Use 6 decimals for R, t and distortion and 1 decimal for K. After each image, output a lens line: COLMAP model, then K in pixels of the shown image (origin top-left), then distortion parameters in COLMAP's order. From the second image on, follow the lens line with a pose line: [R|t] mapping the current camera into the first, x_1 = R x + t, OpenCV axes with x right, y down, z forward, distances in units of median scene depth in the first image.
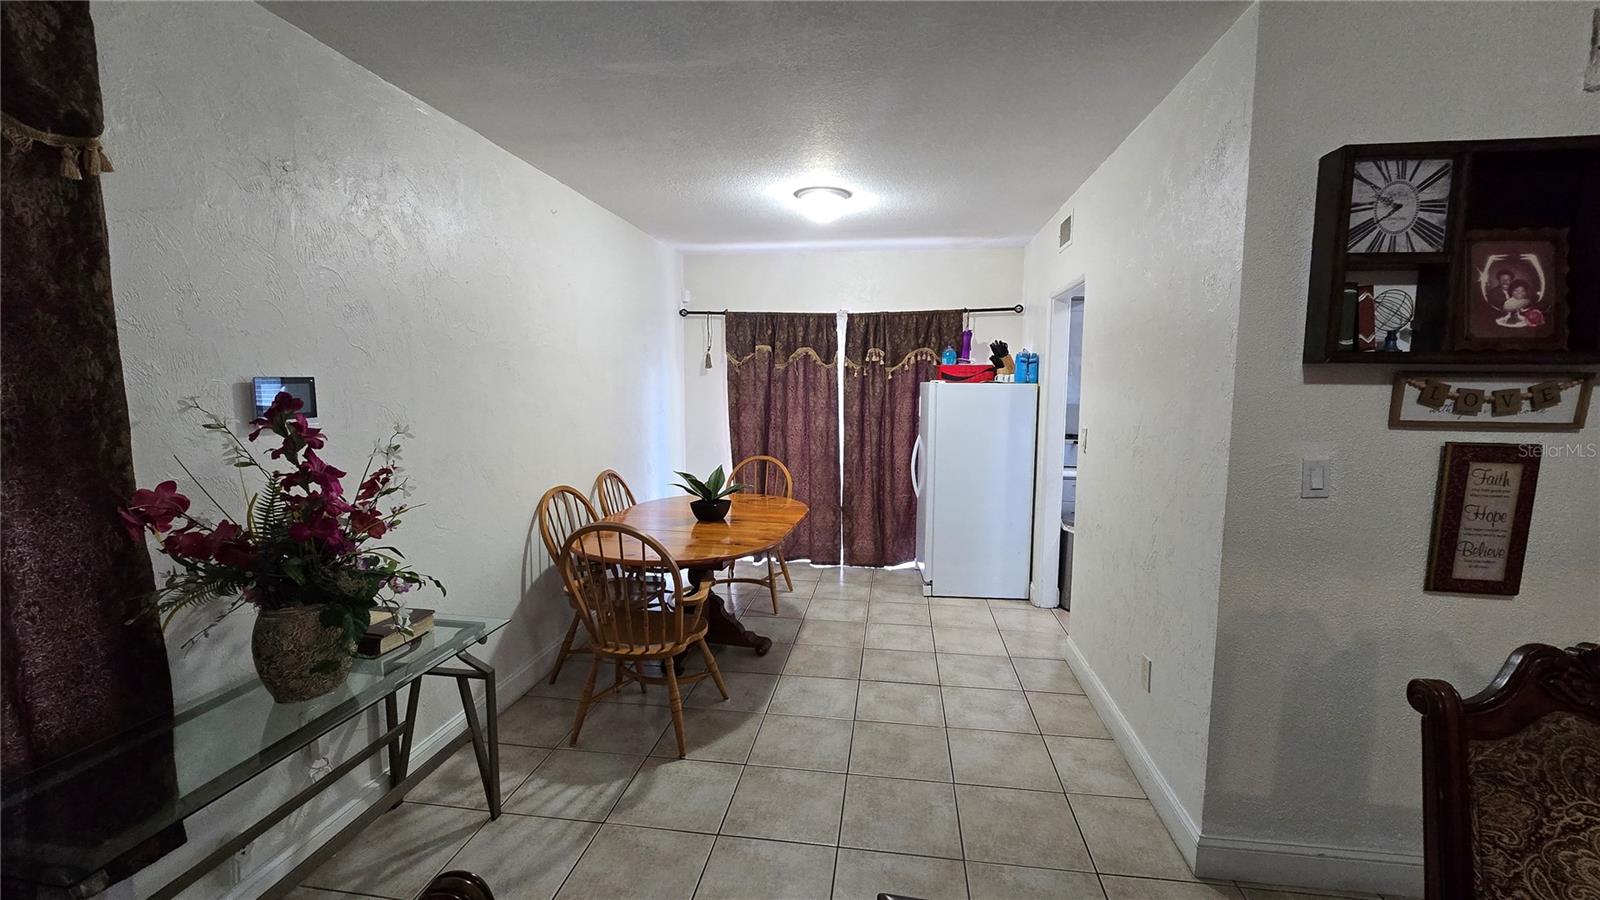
lens RADIAL K [[663.8, 0, 795.5], [0, 663.8, 444.4], [0, 0, 1]] dist [-0.006553, 0.002777]
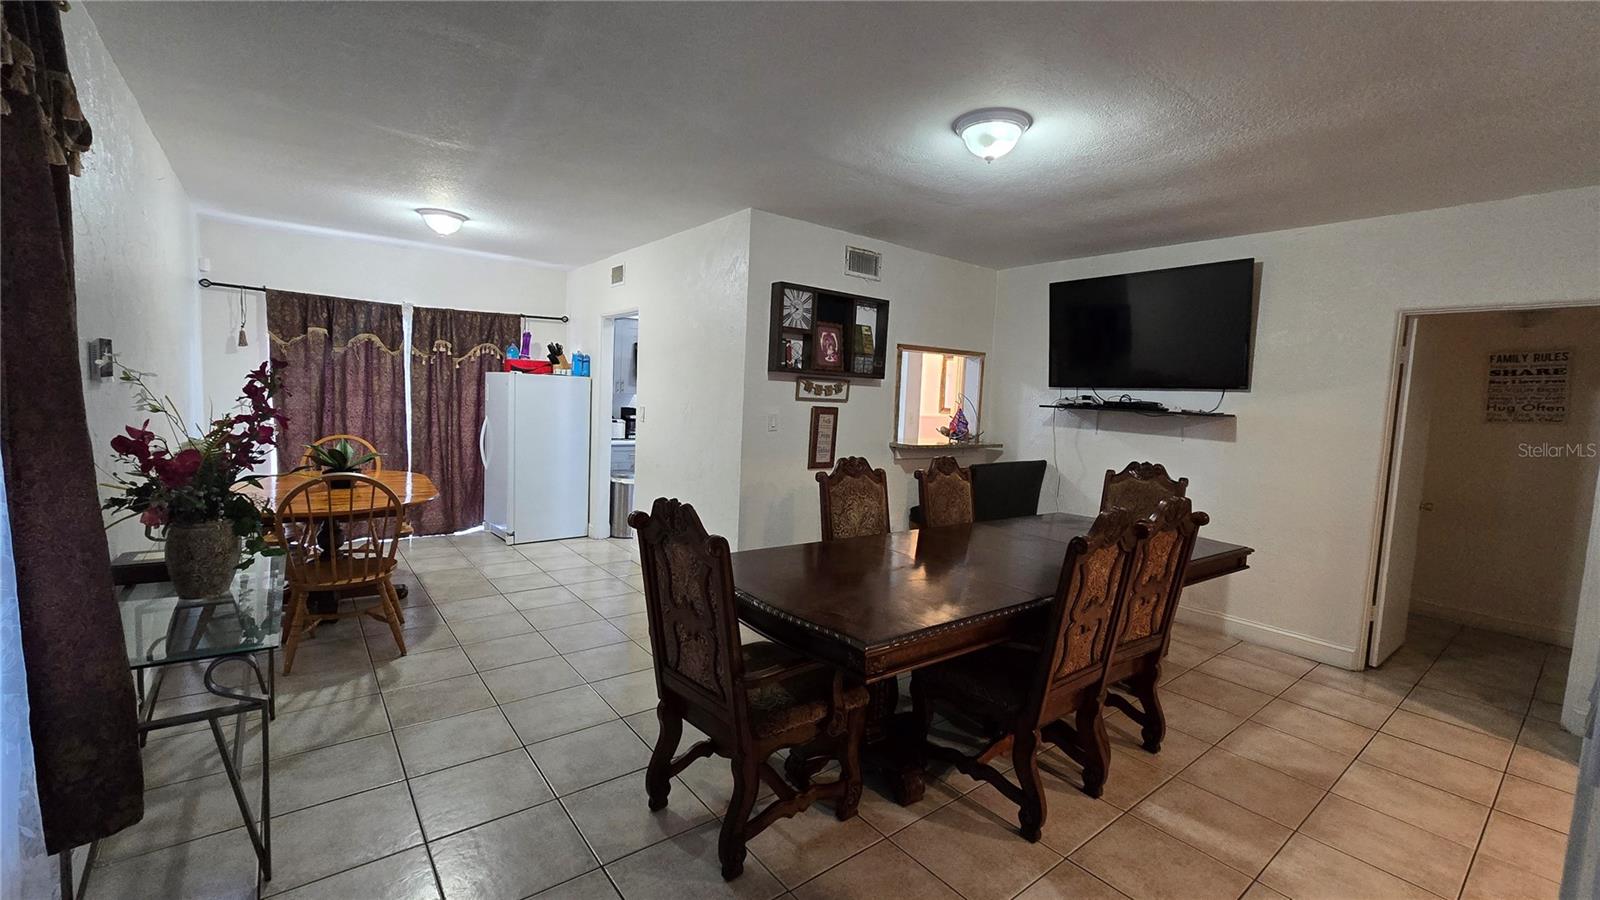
lens RADIAL K [[663.8, 0, 813.3], [0, 663.8, 446.1], [0, 0, 1]] dist [-0.006553, 0.002777]
pose [[0.680158, -0.032489, 0.732346, -0.424385], [0.029531, 0.999421, 0.016910, 0.053154], [-0.732471, 0.010126, 0.680723, -0.348957]]
